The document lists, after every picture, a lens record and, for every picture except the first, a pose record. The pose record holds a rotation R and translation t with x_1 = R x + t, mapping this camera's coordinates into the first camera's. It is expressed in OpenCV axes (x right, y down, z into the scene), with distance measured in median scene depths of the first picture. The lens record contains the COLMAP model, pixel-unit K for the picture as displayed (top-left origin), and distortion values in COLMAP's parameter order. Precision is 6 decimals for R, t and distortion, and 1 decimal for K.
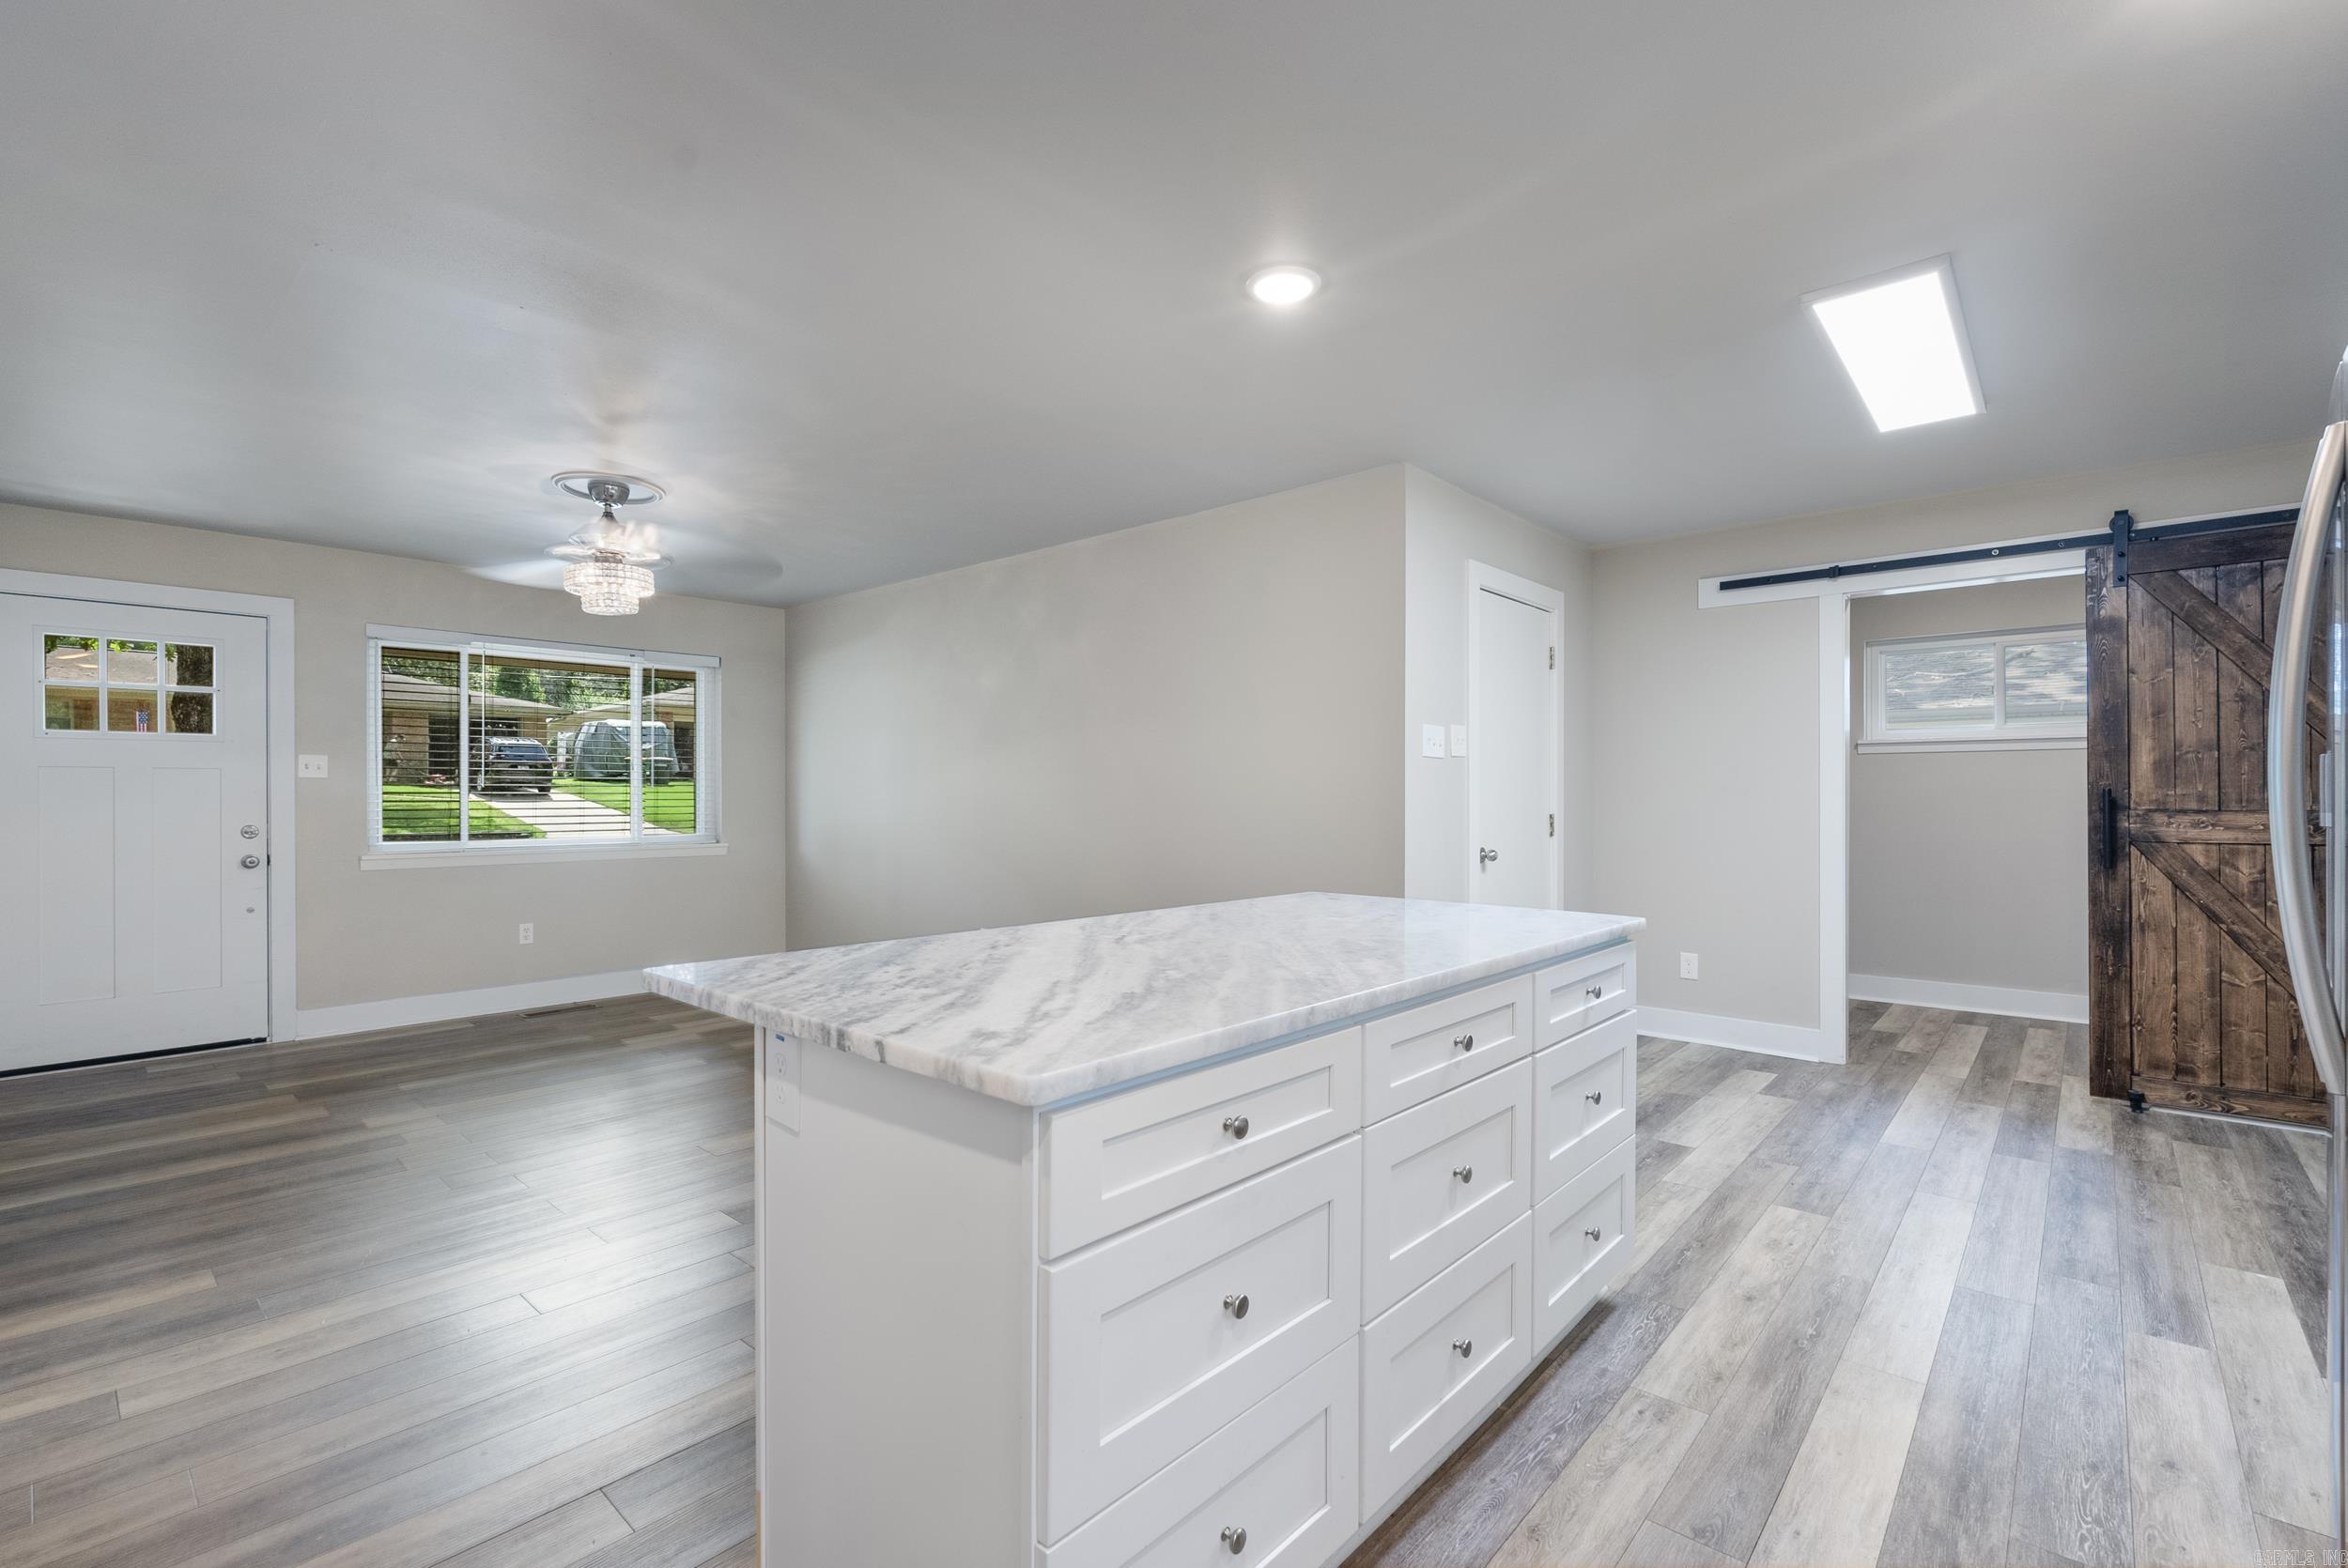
lens RADIAL K [[1036.3, 0, 1174.6], [0, 1036.3, 790.1], [0, 0, 1]] dist [-0.004419, 0.000654]
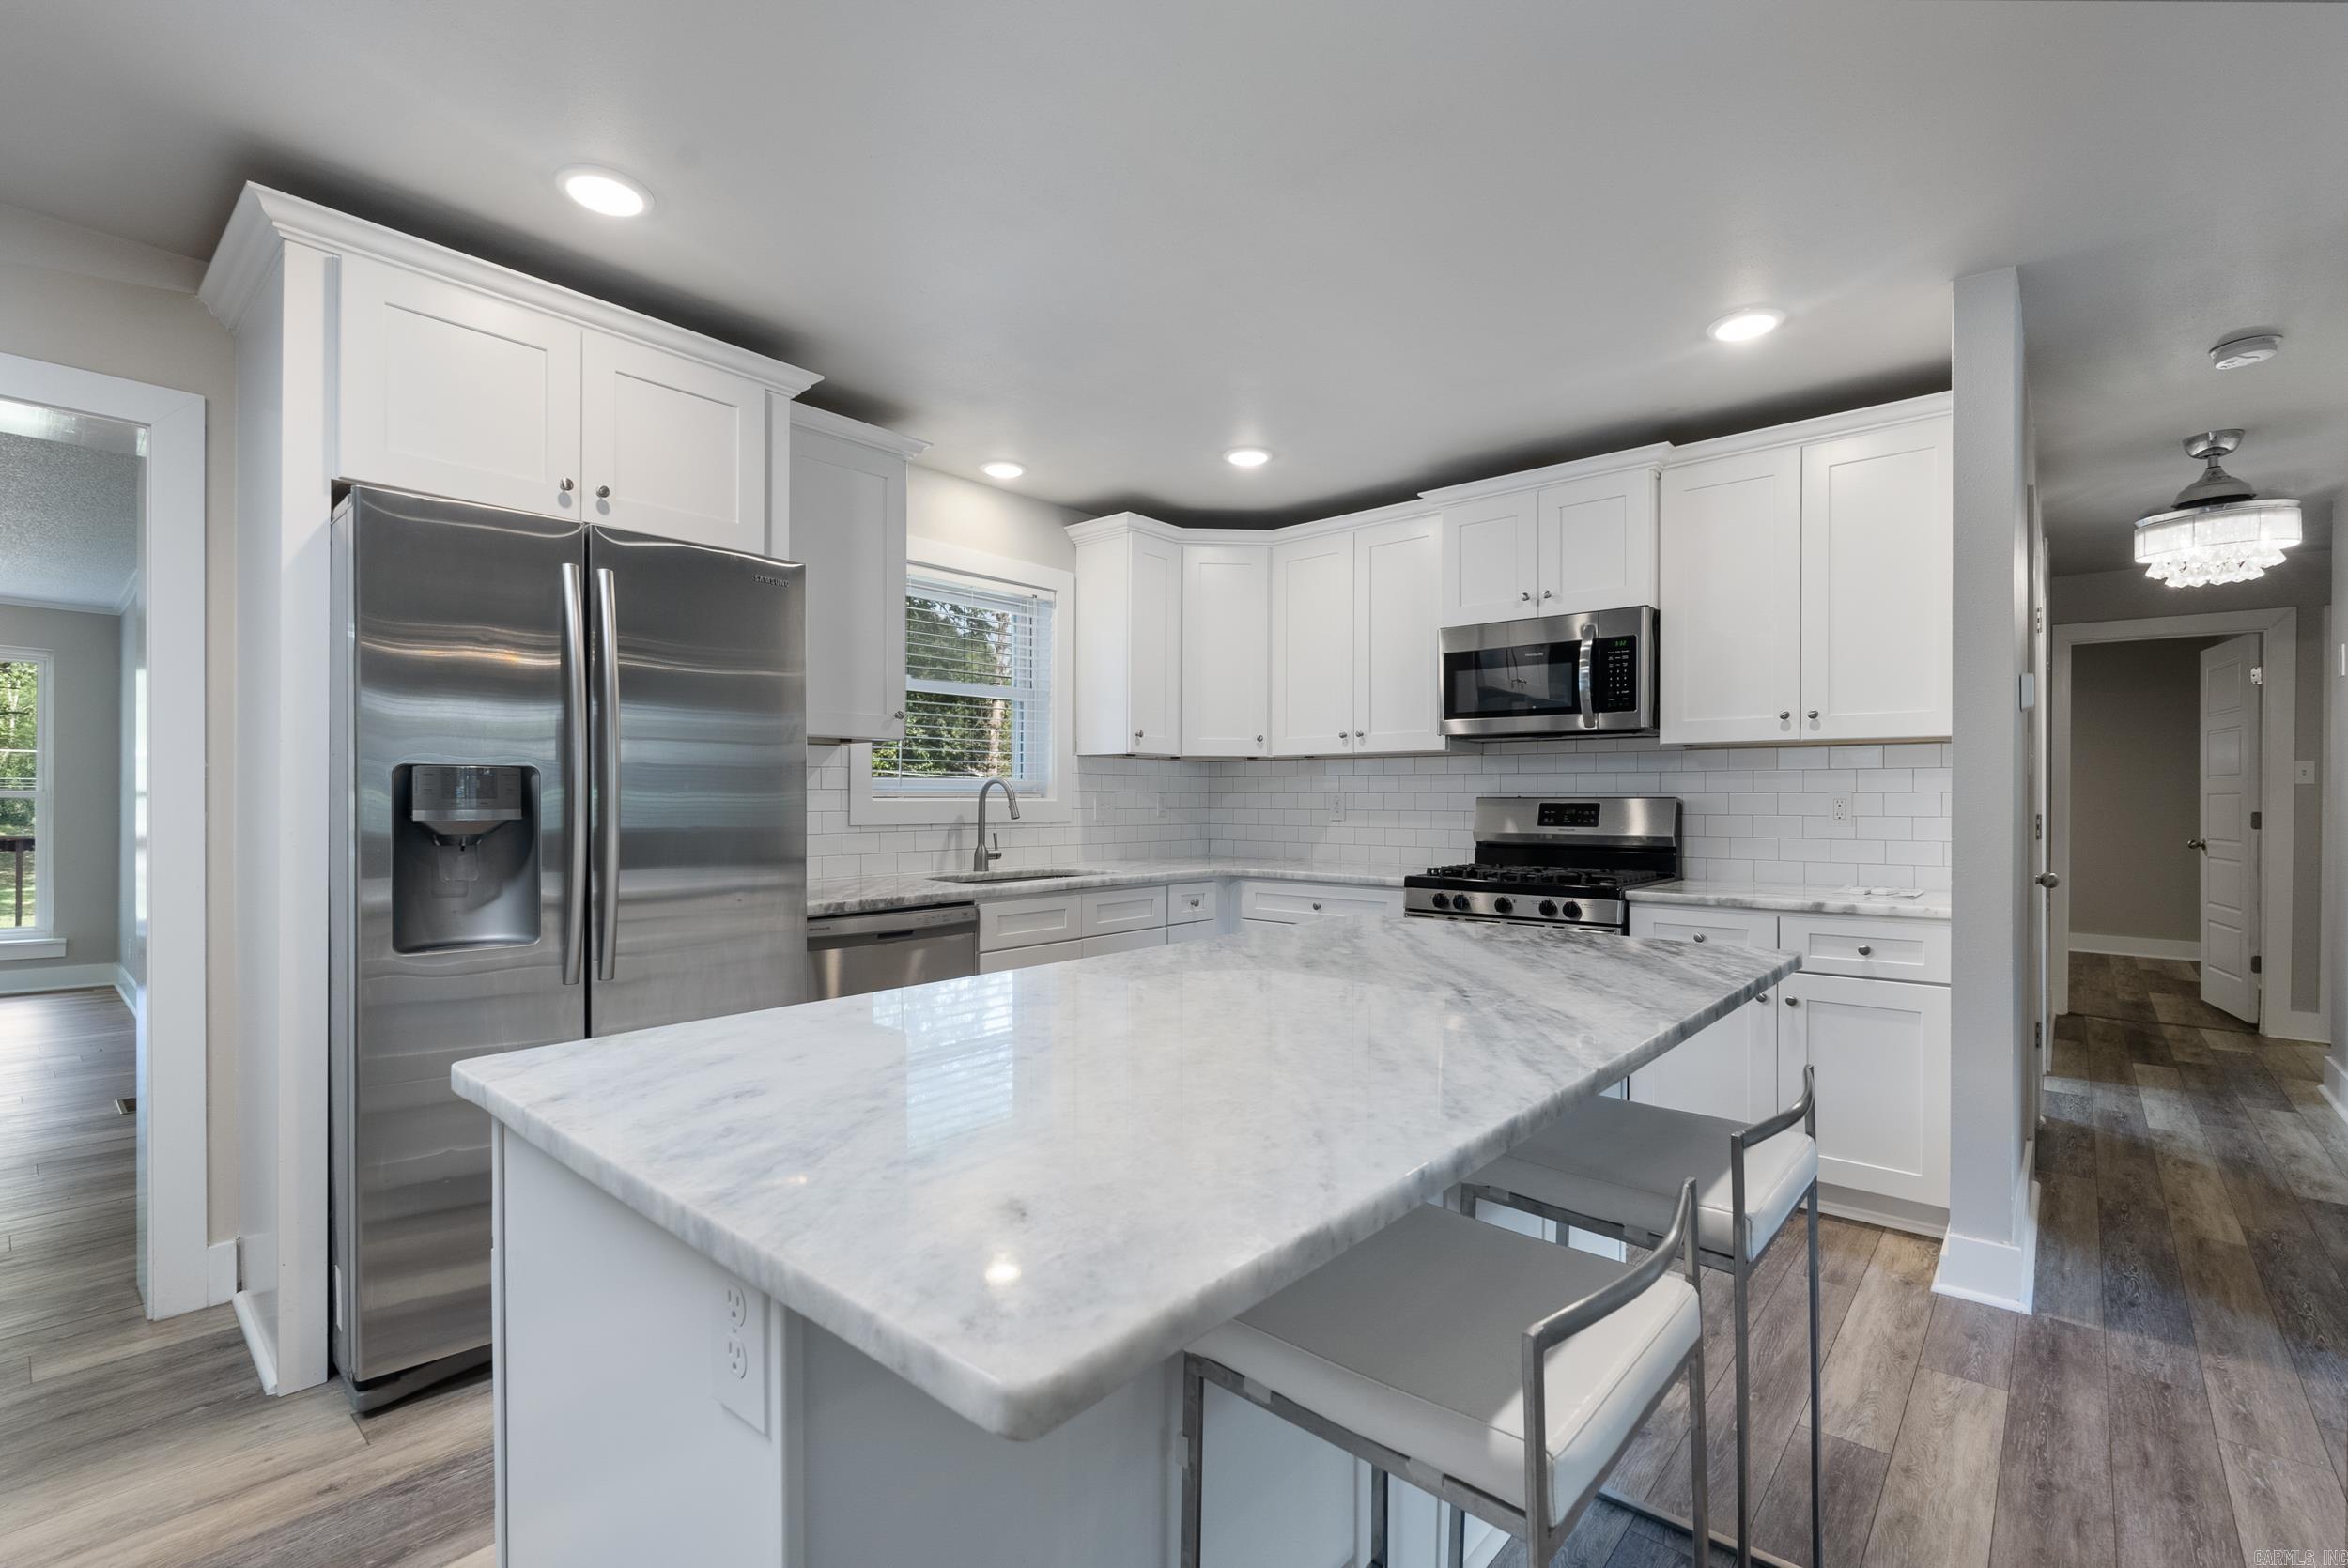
lens RADIAL K [[1038.5, 0, 1178.9], [0, 1038.5, 798.3], [0, 0, 1]] dist [-0.007171, 0.000631]
pose [[-0.999890, -0.003301, -0.014466, 0.090123], [-0.003234, 0.999984, -0.004651, 0.004860], [0.014482, -0.004604, -0.999885, 0.968302]]
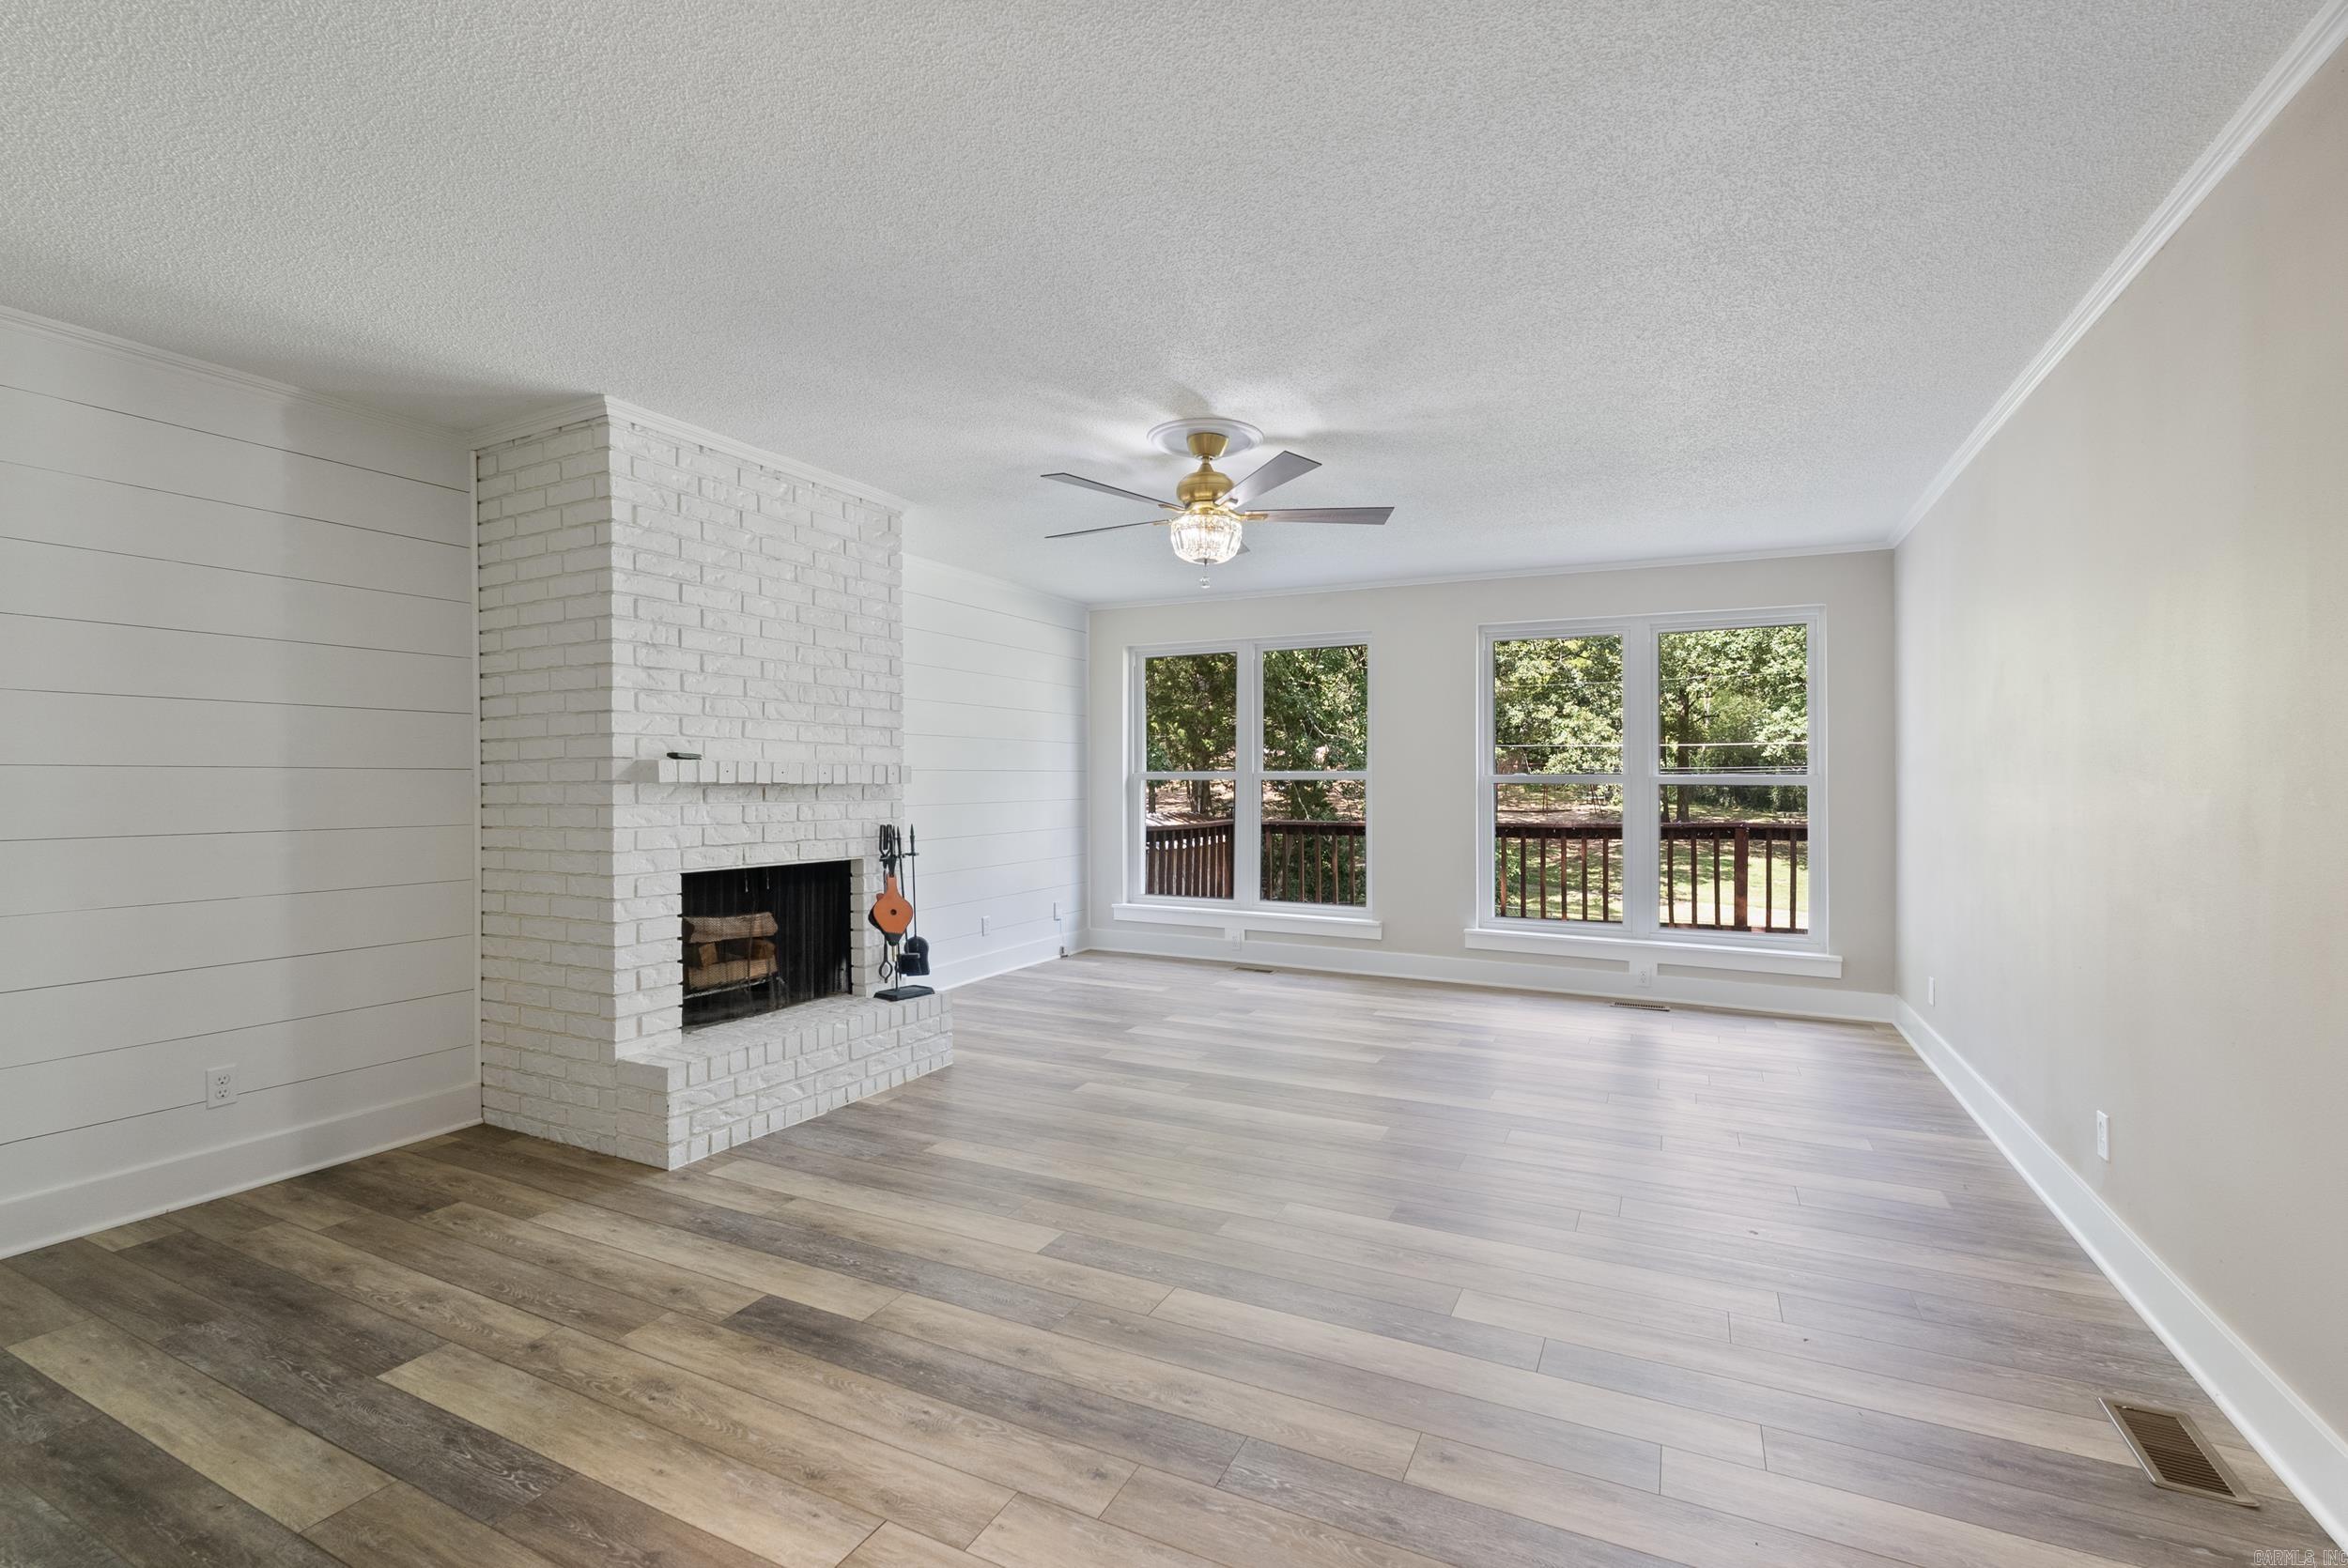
lens RADIAL K [[1031.1, 0, 1175.4], [0, 1031.1, 793.5], [0, 0, 1]] dist [-0.000867, 0.000054]
pose [[-0.265059, -0.004075, 0.964223, 0.824757], [0.004553, 0.999975, 0.005478, 0.002940], [-0.964221, 0.005842, -0.265034, 0.454245]]
